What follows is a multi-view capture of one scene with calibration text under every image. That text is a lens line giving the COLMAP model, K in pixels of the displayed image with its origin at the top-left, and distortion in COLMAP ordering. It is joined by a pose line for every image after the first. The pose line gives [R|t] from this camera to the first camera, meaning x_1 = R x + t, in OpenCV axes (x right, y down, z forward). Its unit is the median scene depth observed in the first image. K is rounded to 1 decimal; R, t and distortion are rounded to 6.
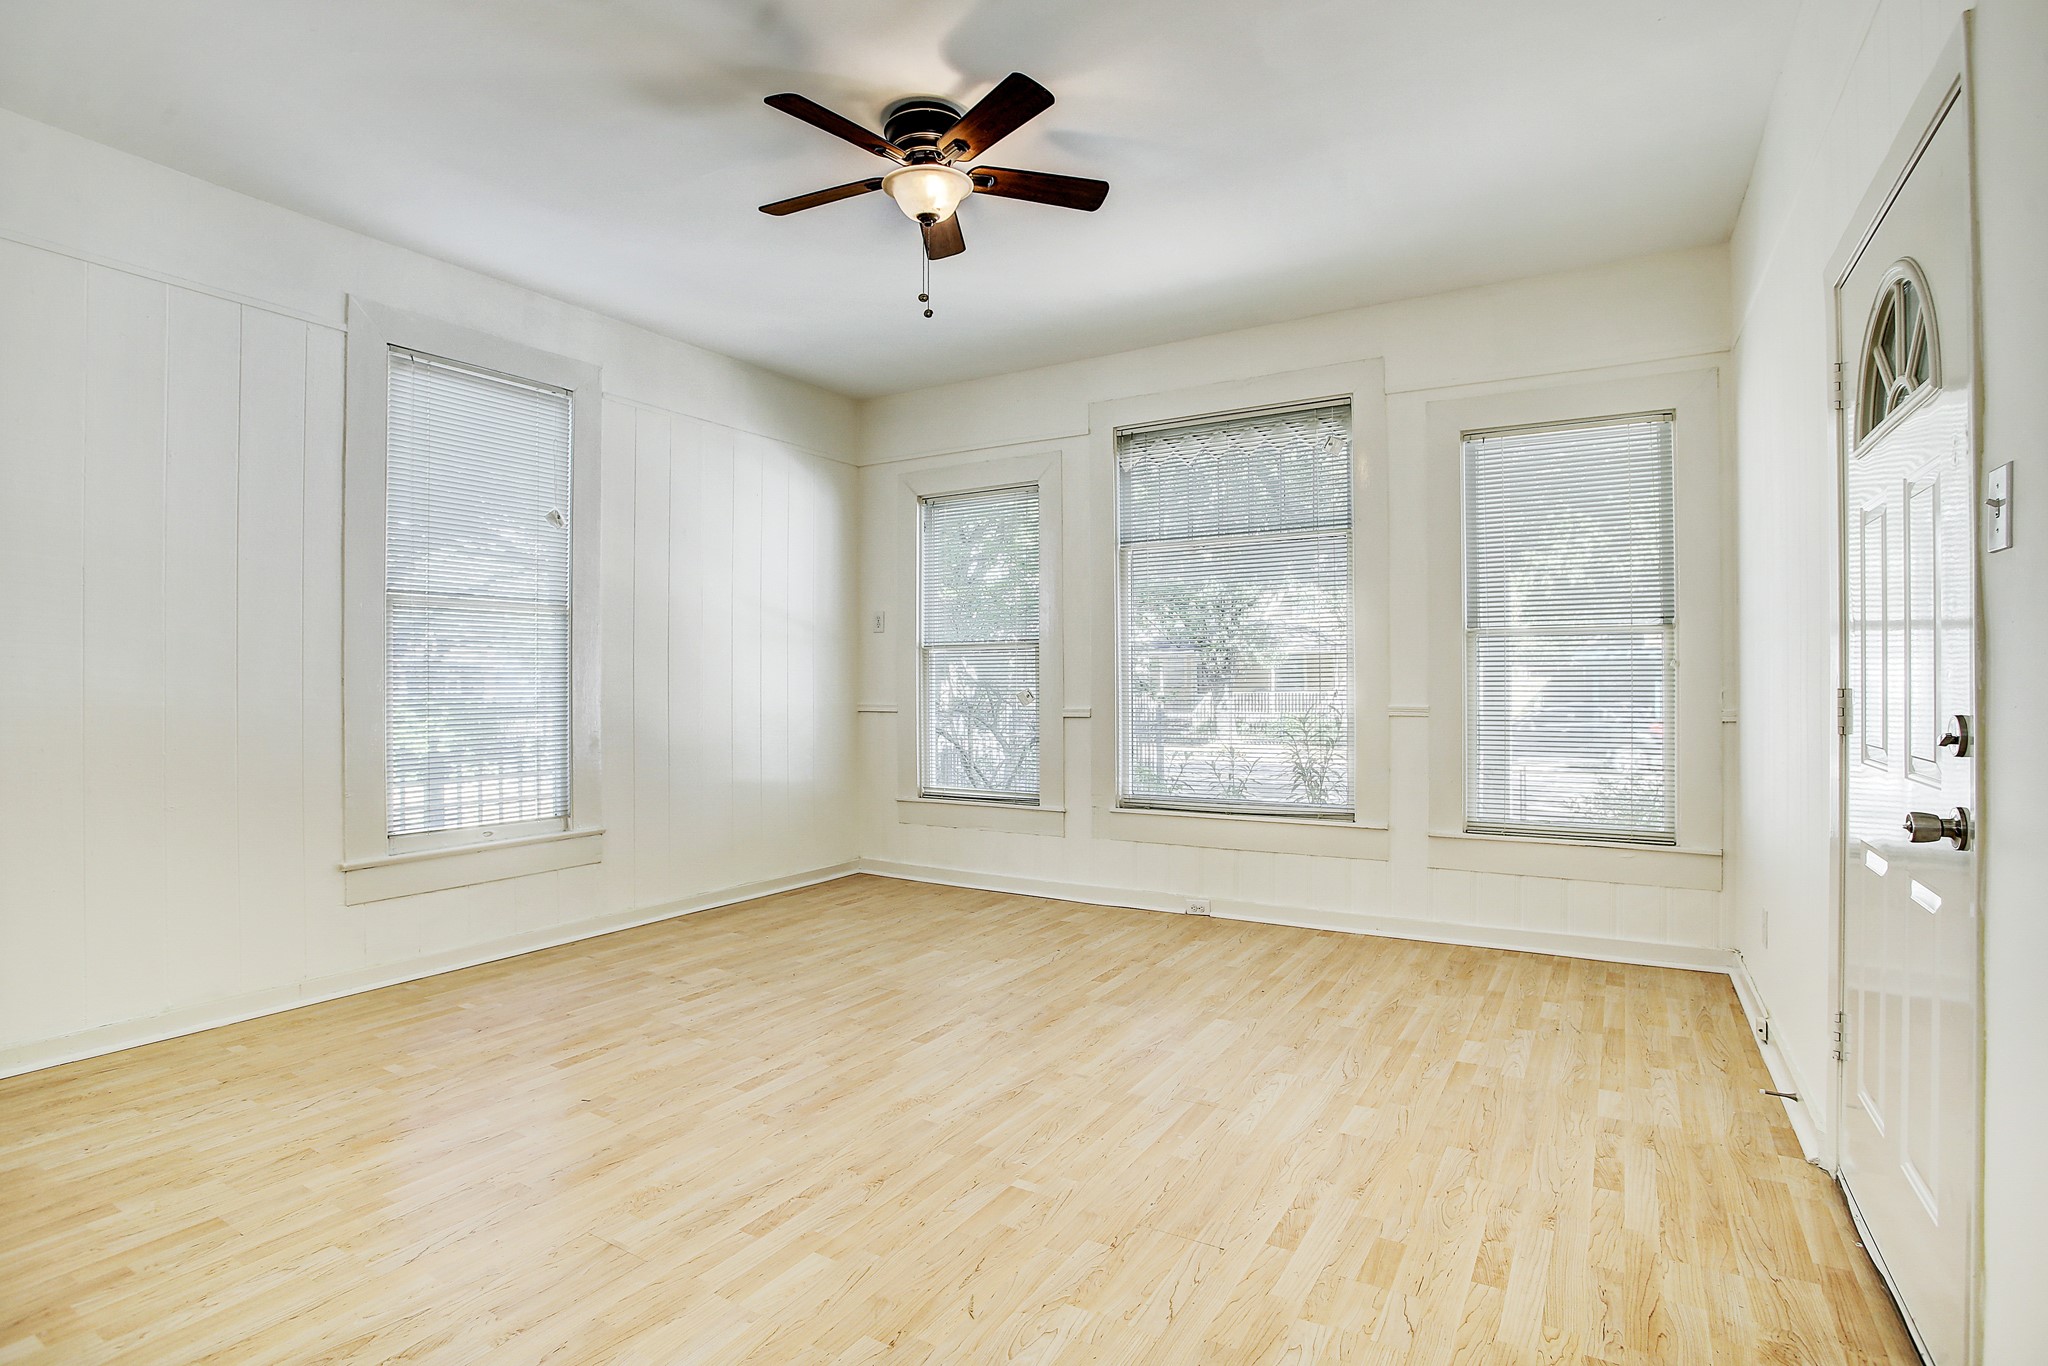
lens RADIAL K [[1011.1, 0, 1034.1], [0, 1011.1, 659.4], [0, 0, 1]] dist [-0.084600, 0.035797]
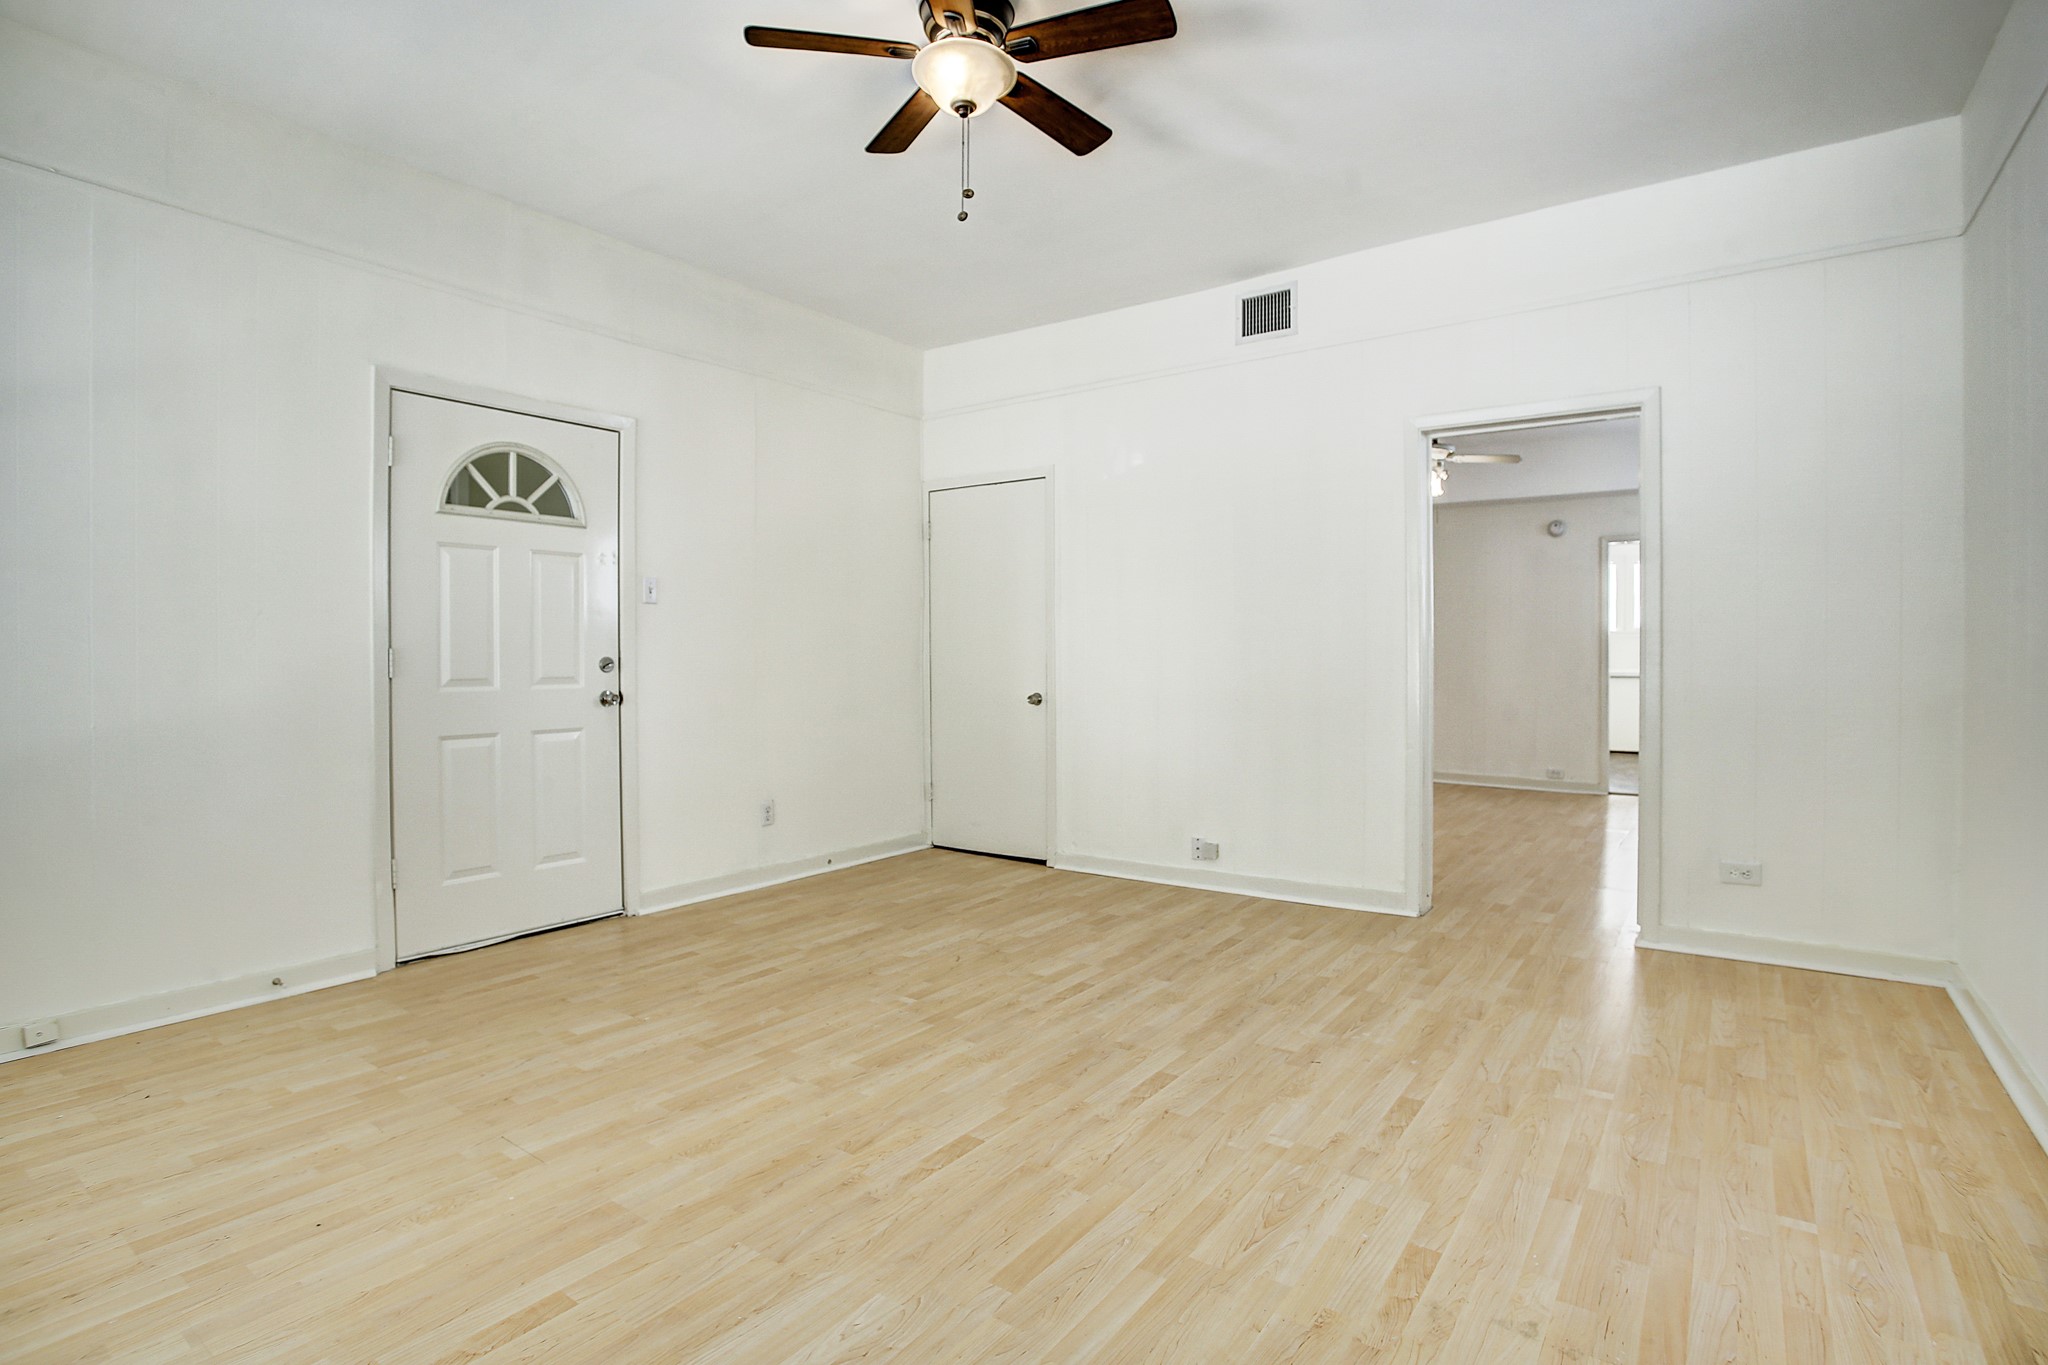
lens RADIAL K [[1011.1, 0, 1034.1], [0, 1011.1, 658.9], [0, 0, 1]] dist [-0.084600, 0.035797]
pose [[-0.996668, 0.002274, 0.081535, -0.192773], [0.000861, 0.999849, -0.017362, 0.045761], [-0.081562, -0.017234, -0.996519, 1.518407]]
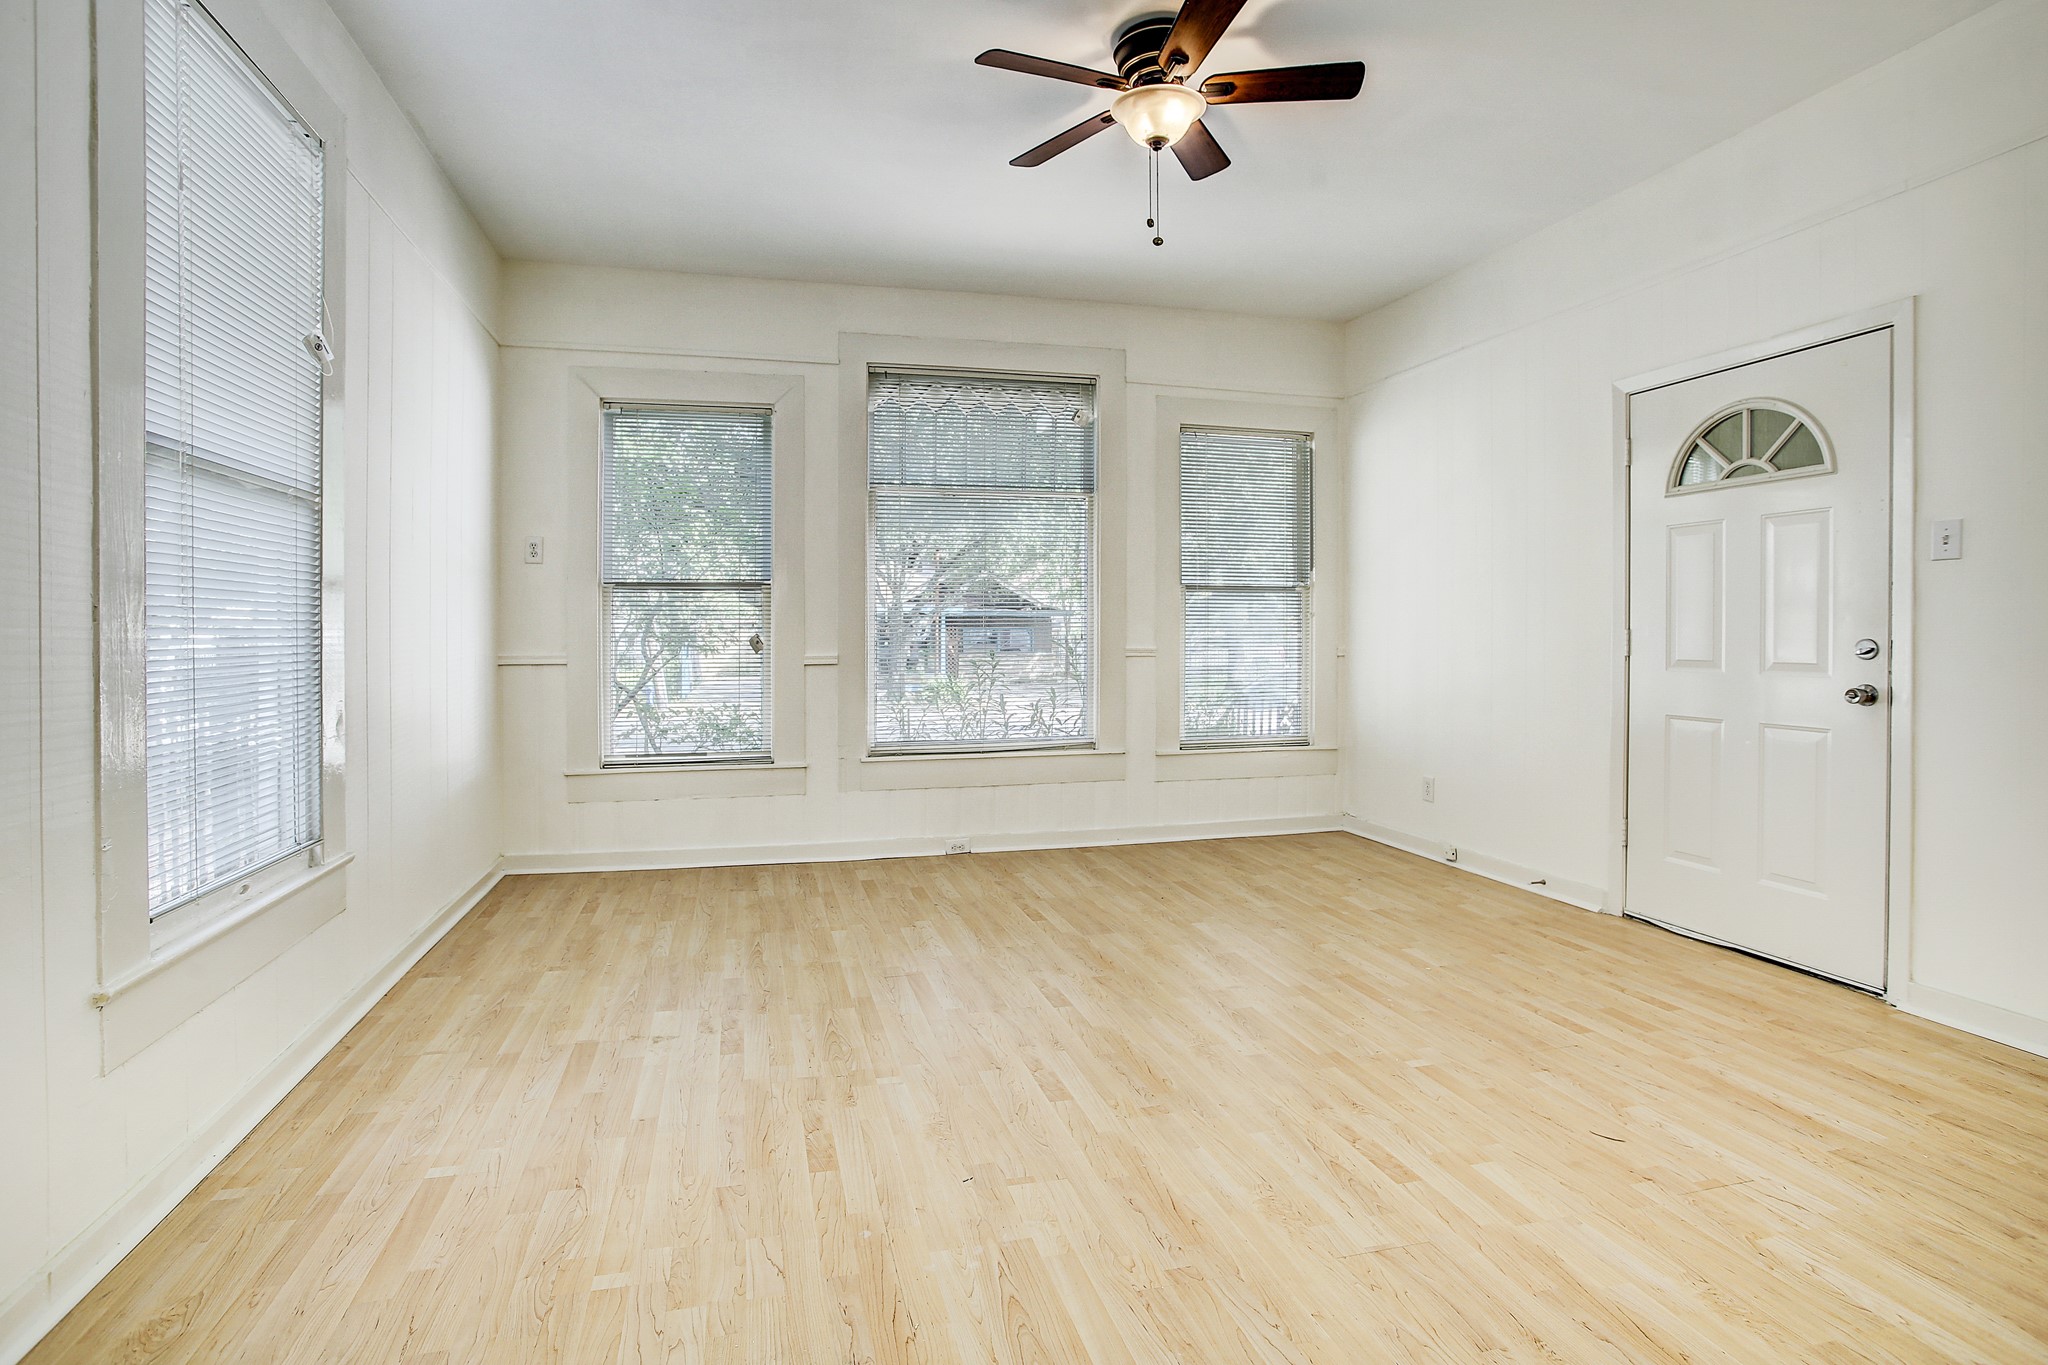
lens RADIAL K [[995.0, 0, 981.2], [0, 995.0, 633.0], [0, 0, 1]] dist [-0.063401, 0.028811]
pose [[0.715463, -0.000318, 0.698651, -0.727399], [-0.014592, 0.999775, 0.015397, 0.016190], [-0.698498, -0.021211, 0.715297, 0.352354]]
